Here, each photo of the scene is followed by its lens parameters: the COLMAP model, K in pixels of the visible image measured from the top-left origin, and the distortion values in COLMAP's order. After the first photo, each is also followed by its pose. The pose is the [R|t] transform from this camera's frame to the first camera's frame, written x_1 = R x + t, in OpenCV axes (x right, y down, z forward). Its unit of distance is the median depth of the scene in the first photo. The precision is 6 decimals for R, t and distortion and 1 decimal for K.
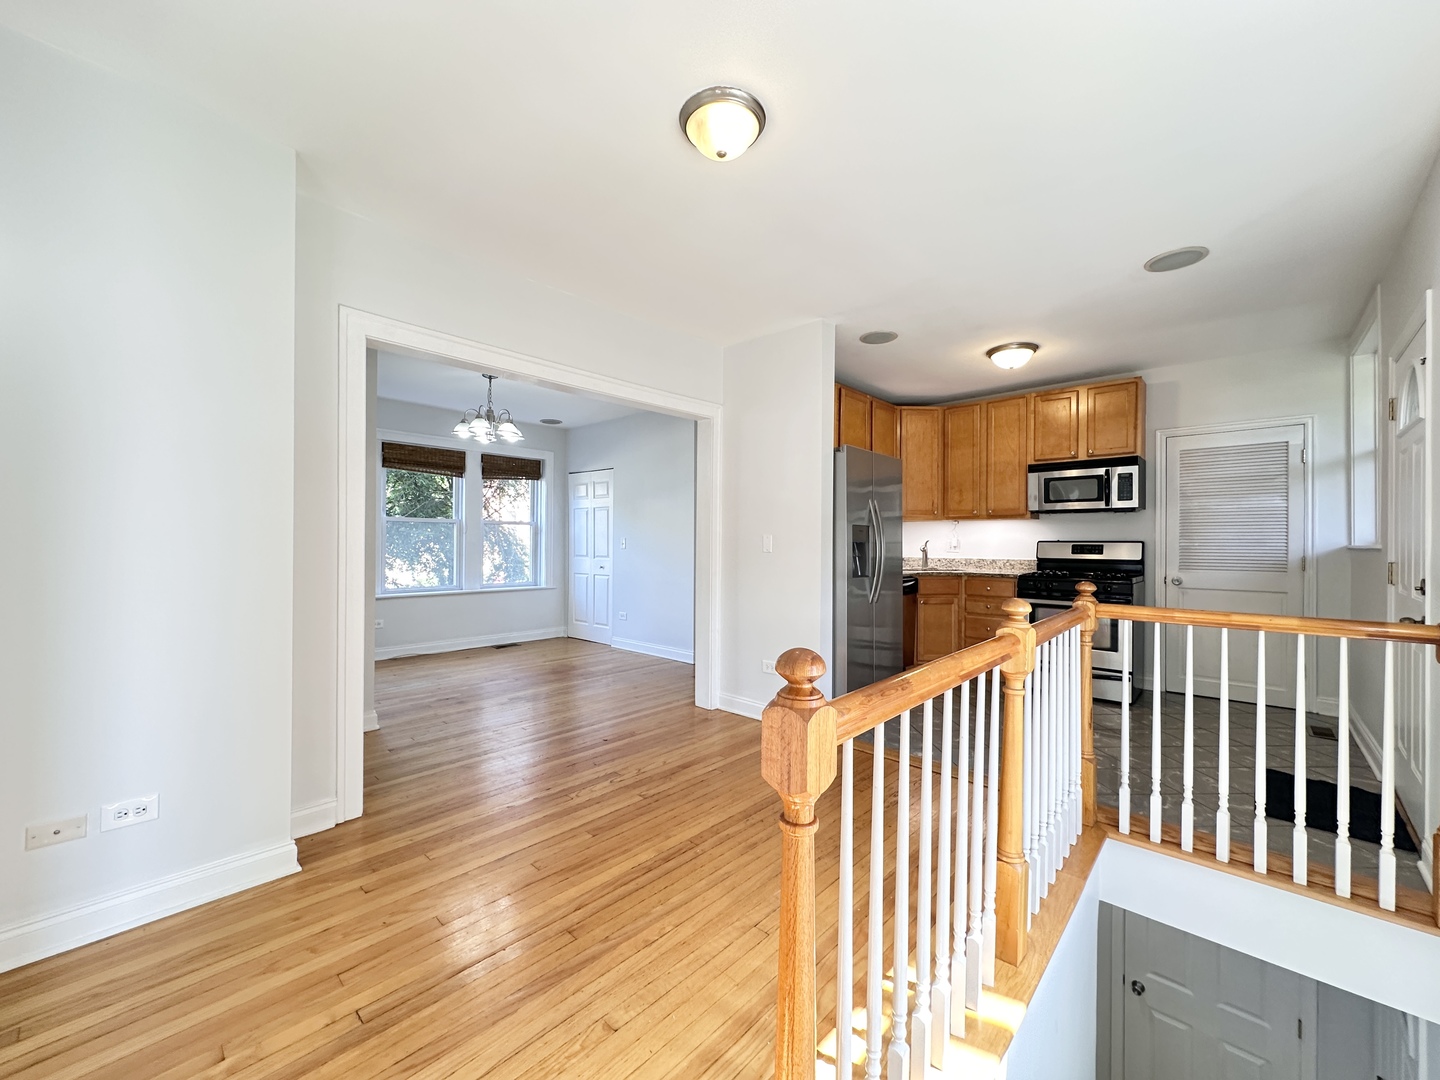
lens RADIAL K [[575.2, 0, 721.4], [0, 575.2, 537.3], [0, 0, 1]] dist [-0.000346, -0.000090]
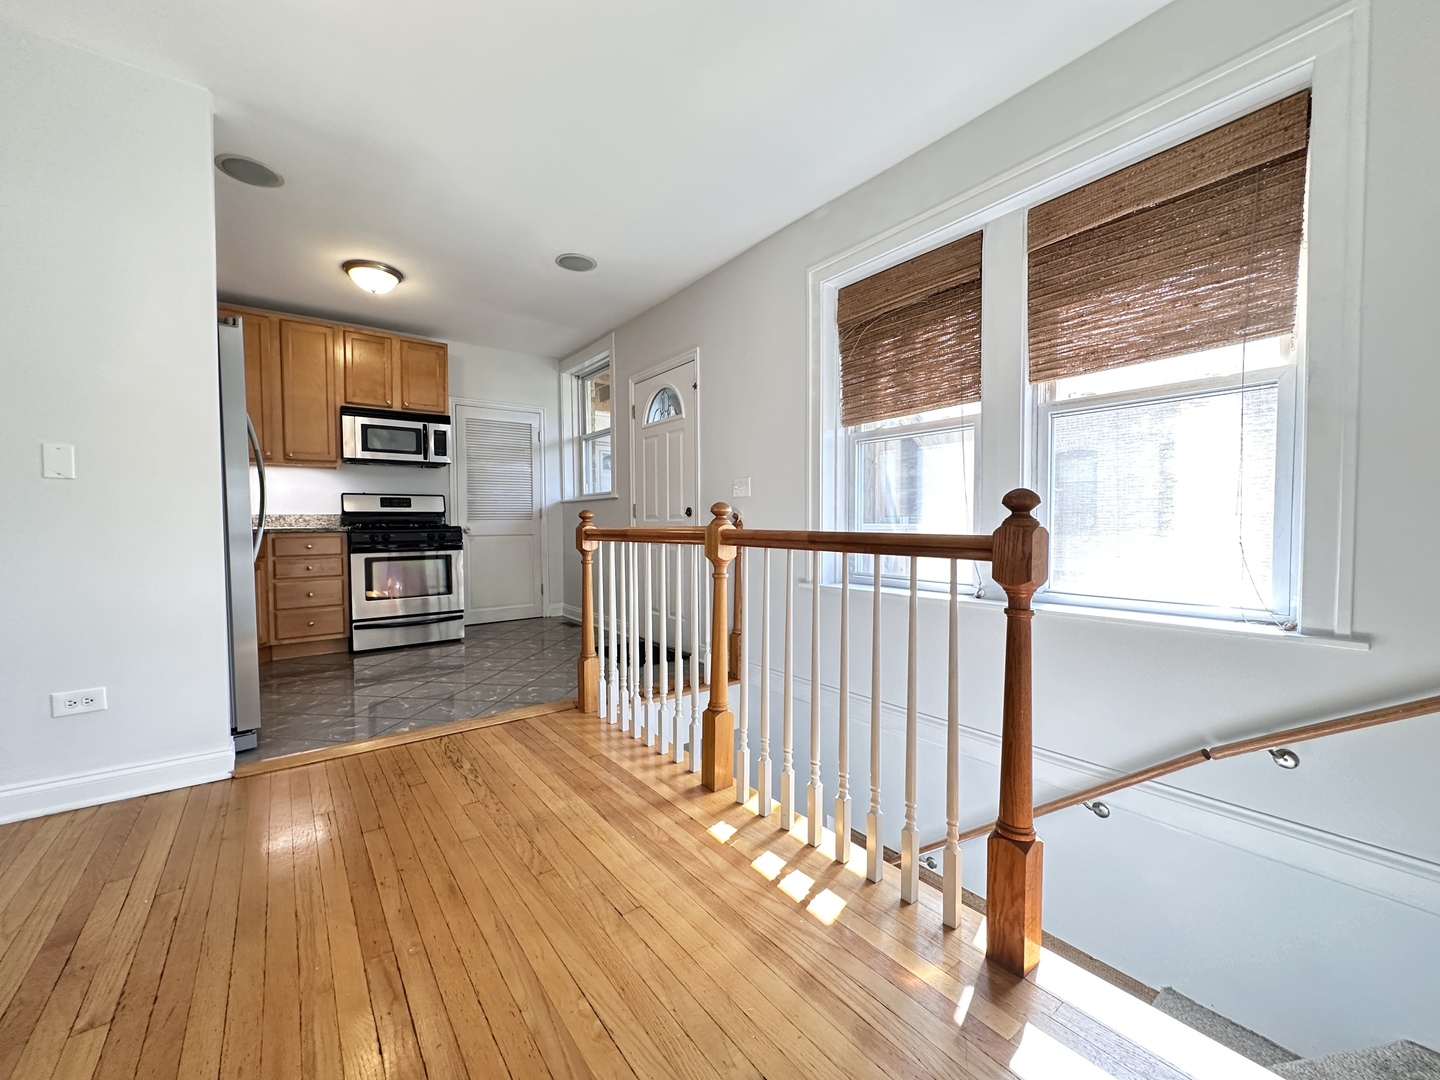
lens RADIAL K [[575.2, 0, 719.8], [0, 575.2, 538.6], [0, 0, 1]] dist [-0.000346, -0.000090]
pose [[0.171526, -0.035663, 0.984534, -0.274688], [0.000841, 0.999350, 0.036053, 0.052344], [-0.985179, -0.005357, 0.171445, 0.296468]]
